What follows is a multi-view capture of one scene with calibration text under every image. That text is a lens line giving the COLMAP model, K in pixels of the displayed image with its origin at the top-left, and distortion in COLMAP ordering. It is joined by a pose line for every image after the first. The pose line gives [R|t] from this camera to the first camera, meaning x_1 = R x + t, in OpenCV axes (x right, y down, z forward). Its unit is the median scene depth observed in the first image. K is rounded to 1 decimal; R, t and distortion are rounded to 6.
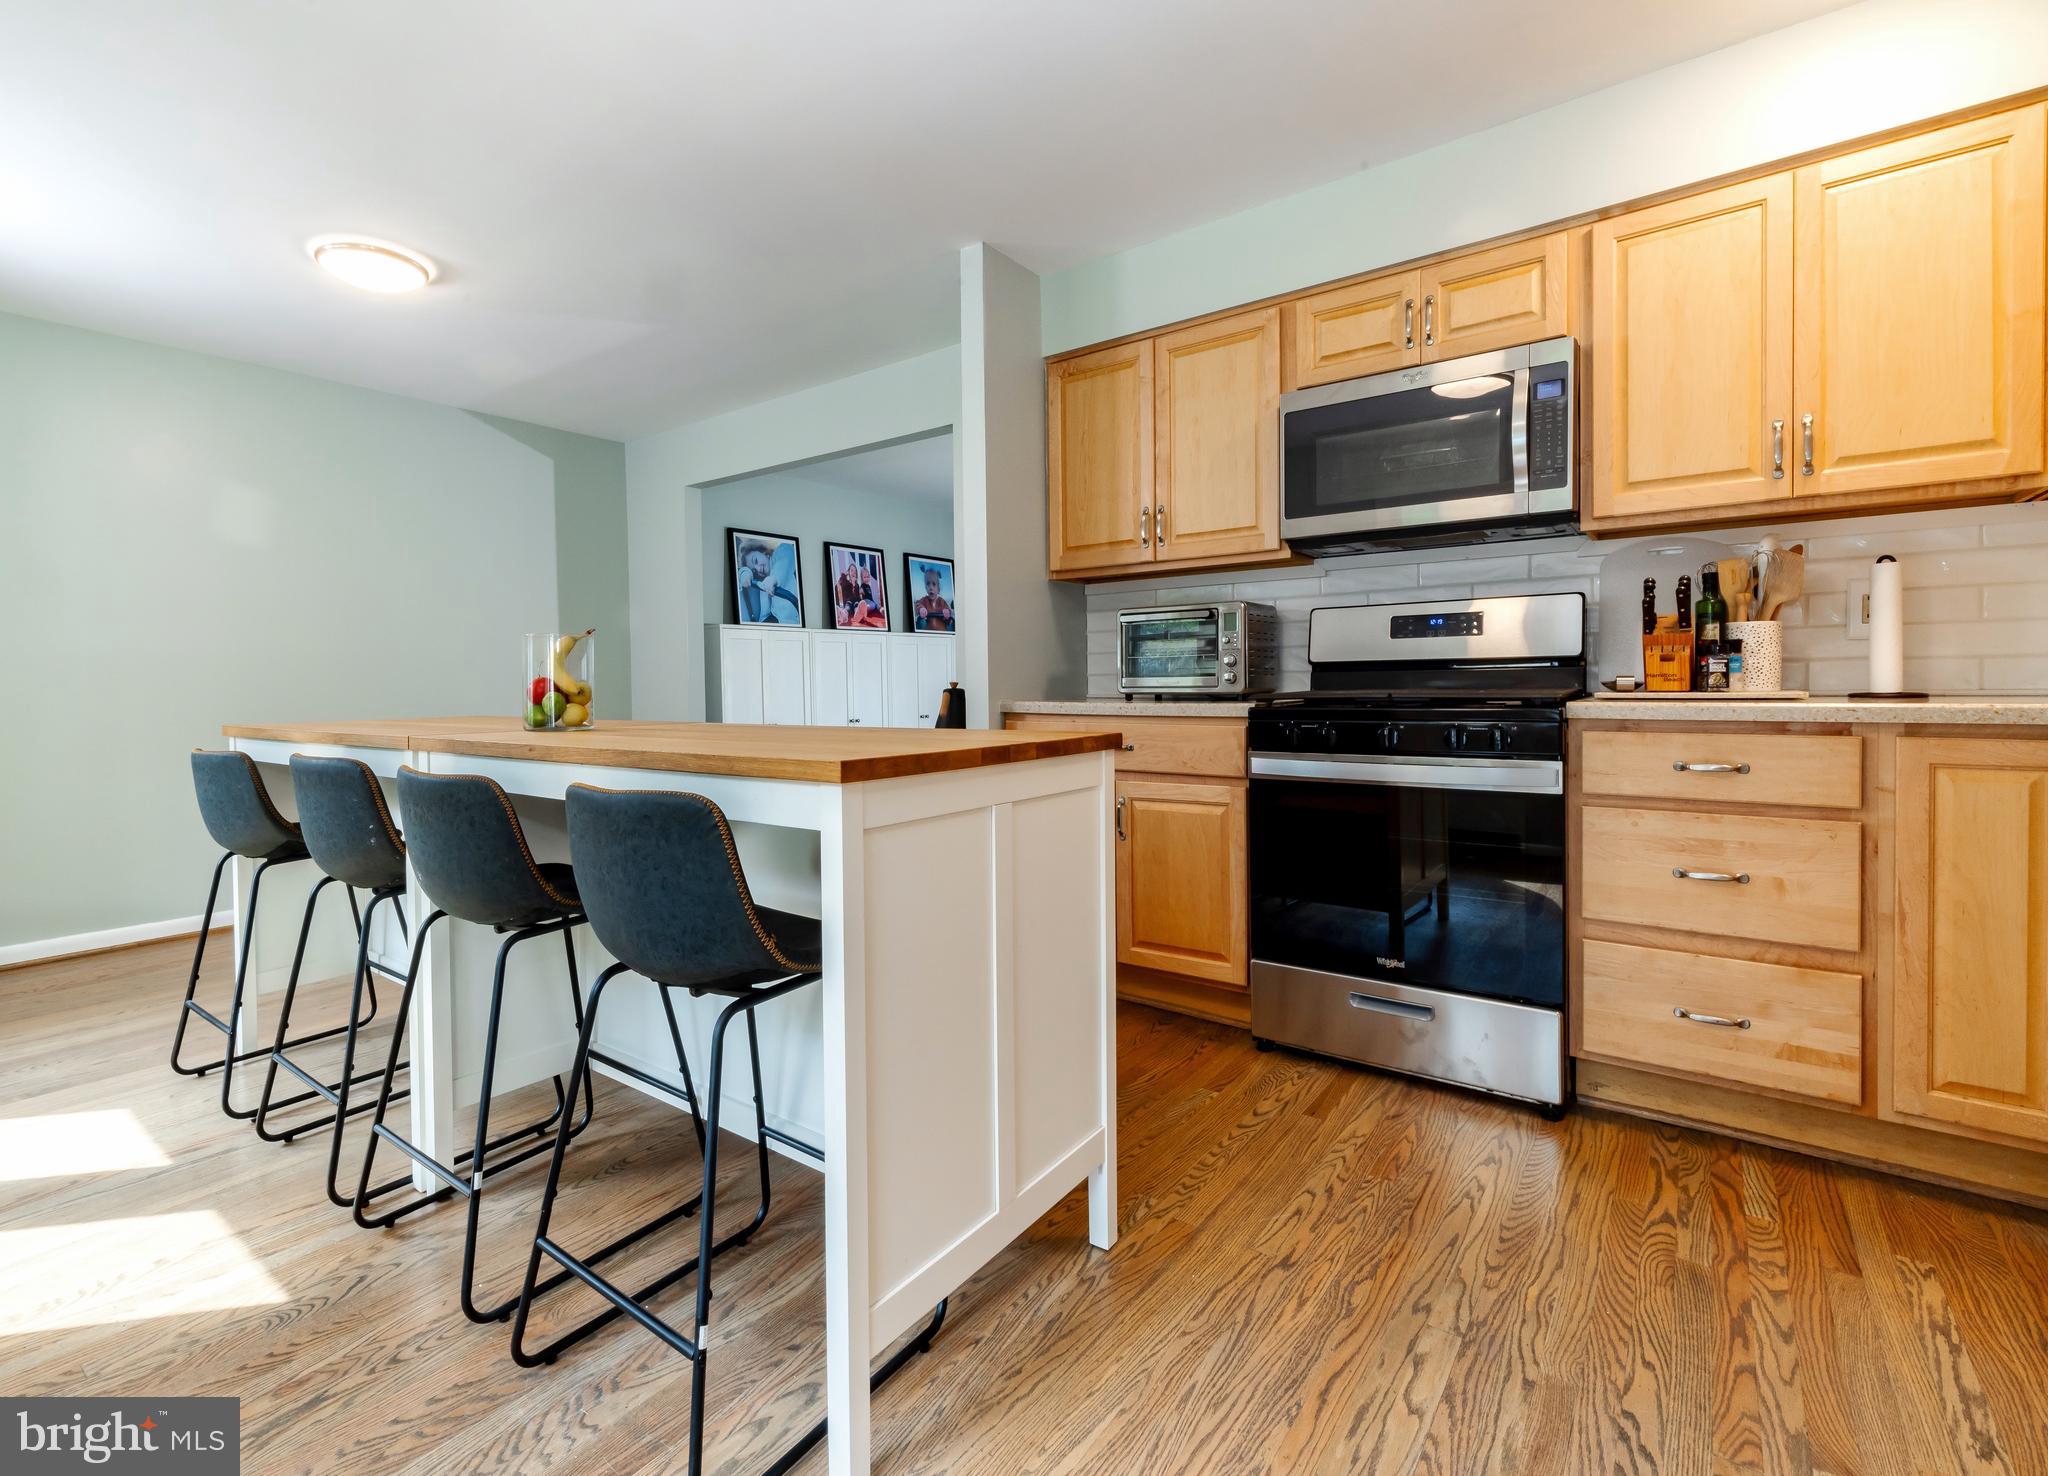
lens RADIAL K [[941.9, 0, 1075.4], [0, 941.9, 700.0], [0, 0, 1]] dist [-0.002998, -0.001768]
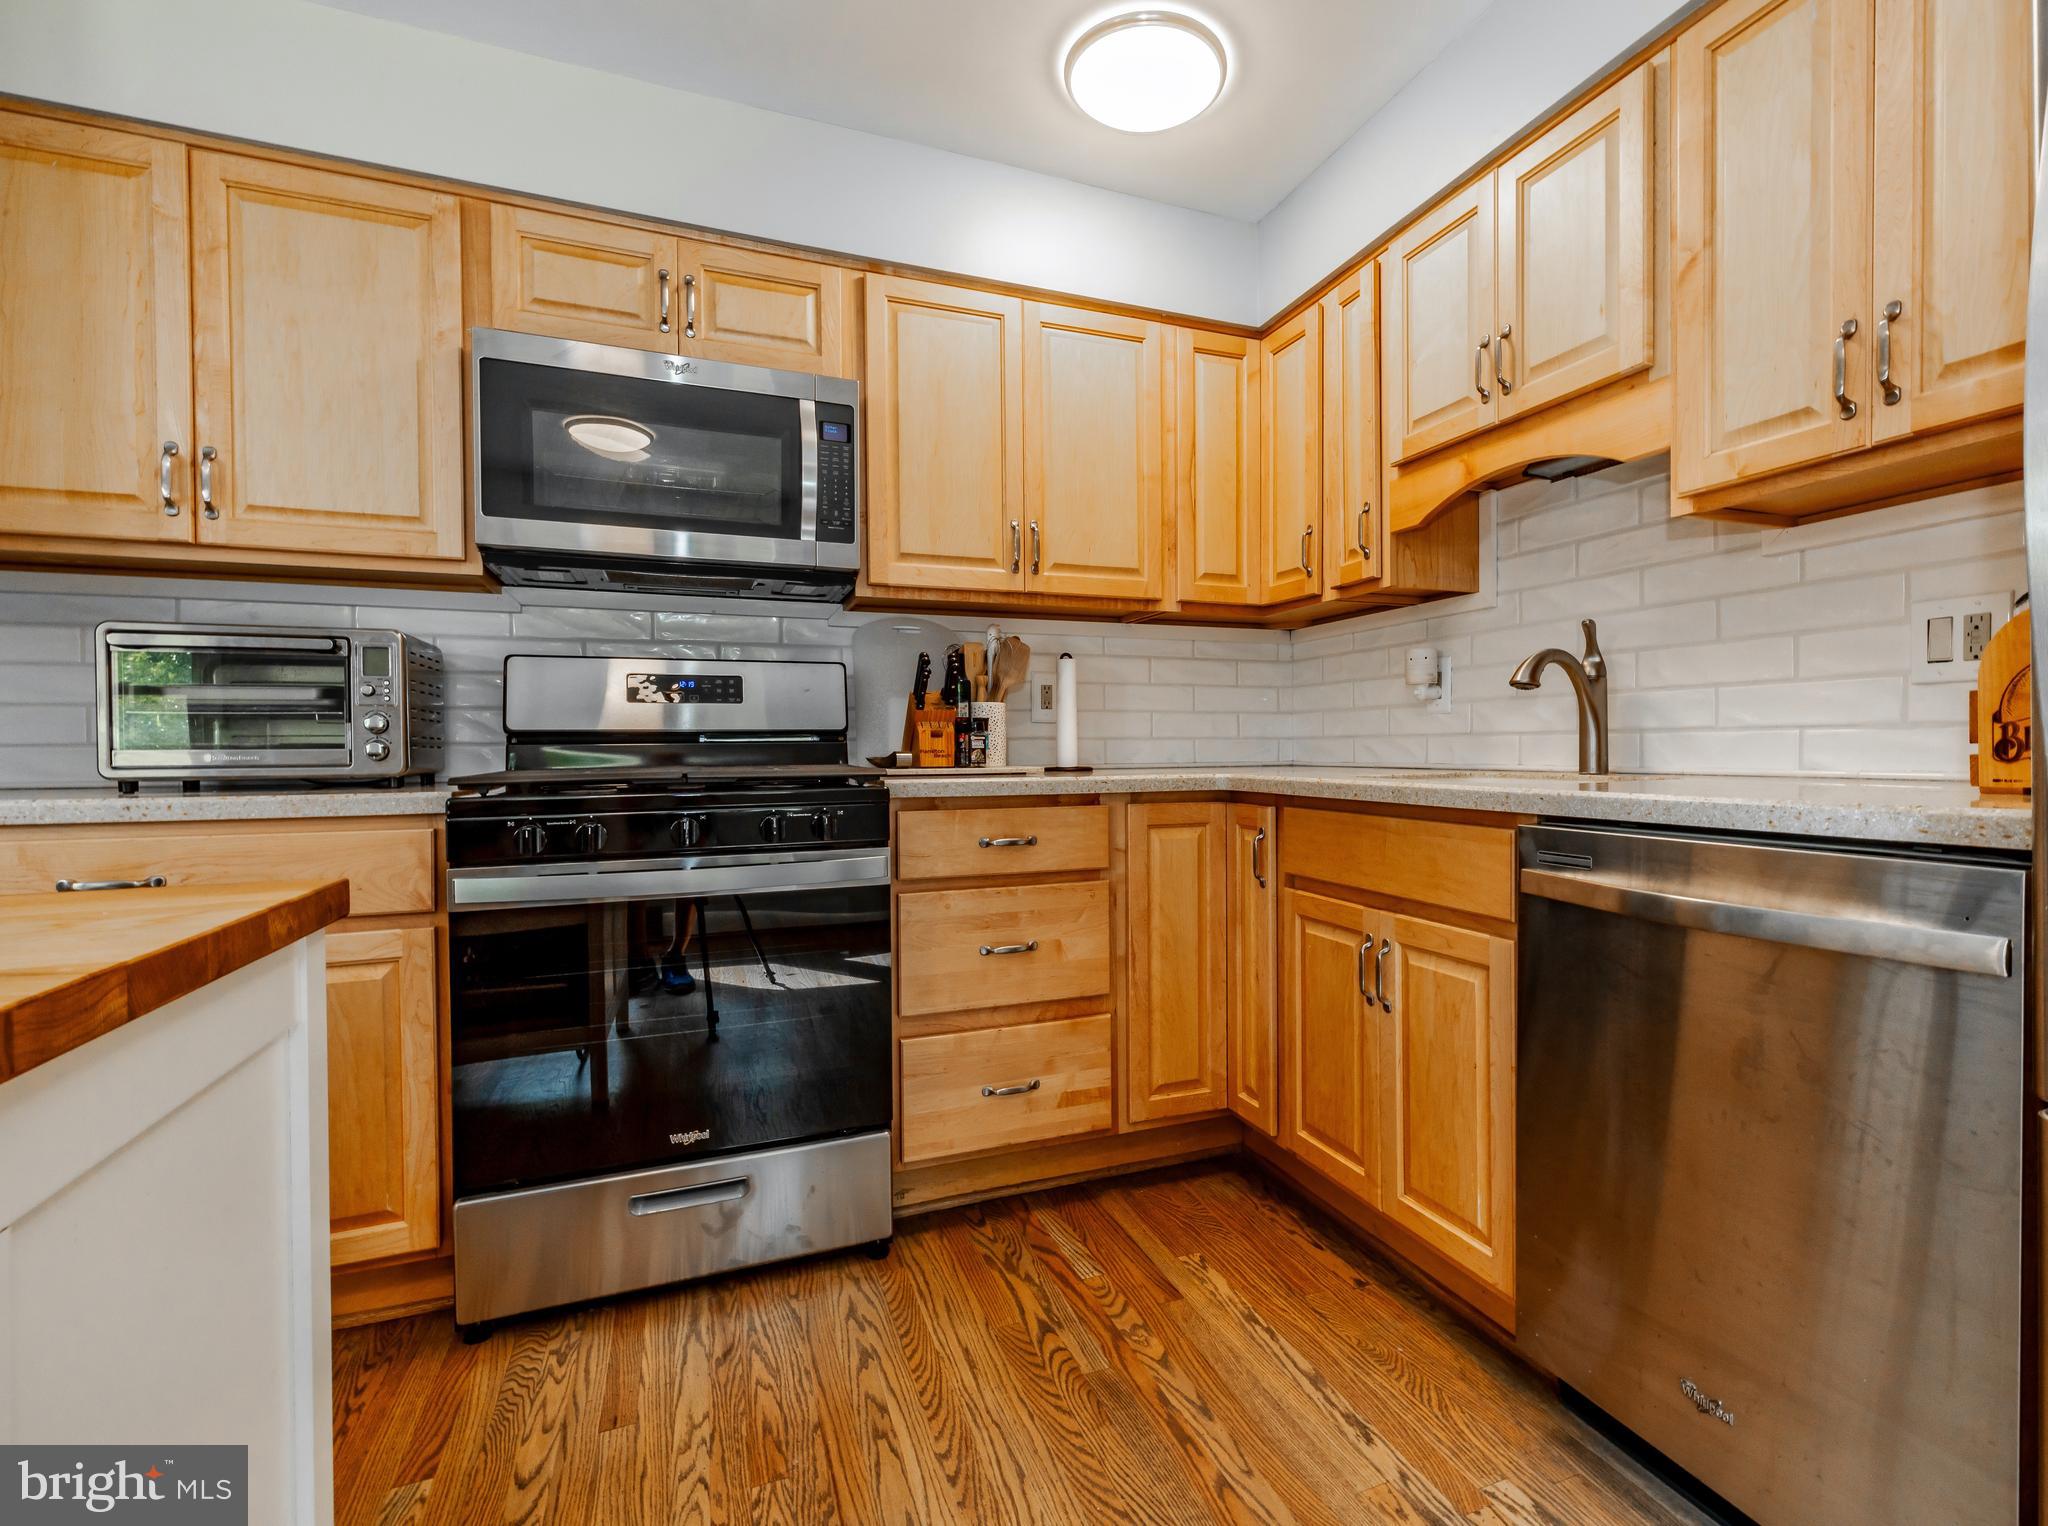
lens RADIAL K [[854.4, 0, 1029.0], [0, 854.4, 762.8], [0, 0, 1]] dist [-0.002361, 0.000814]
pose [[0.577675, -0.004134, 0.816256, -0.055926], [0.016327, 0.999846, -0.006491, -0.006133], [-0.816104, 0.017076, 0.577653, 0.380623]]
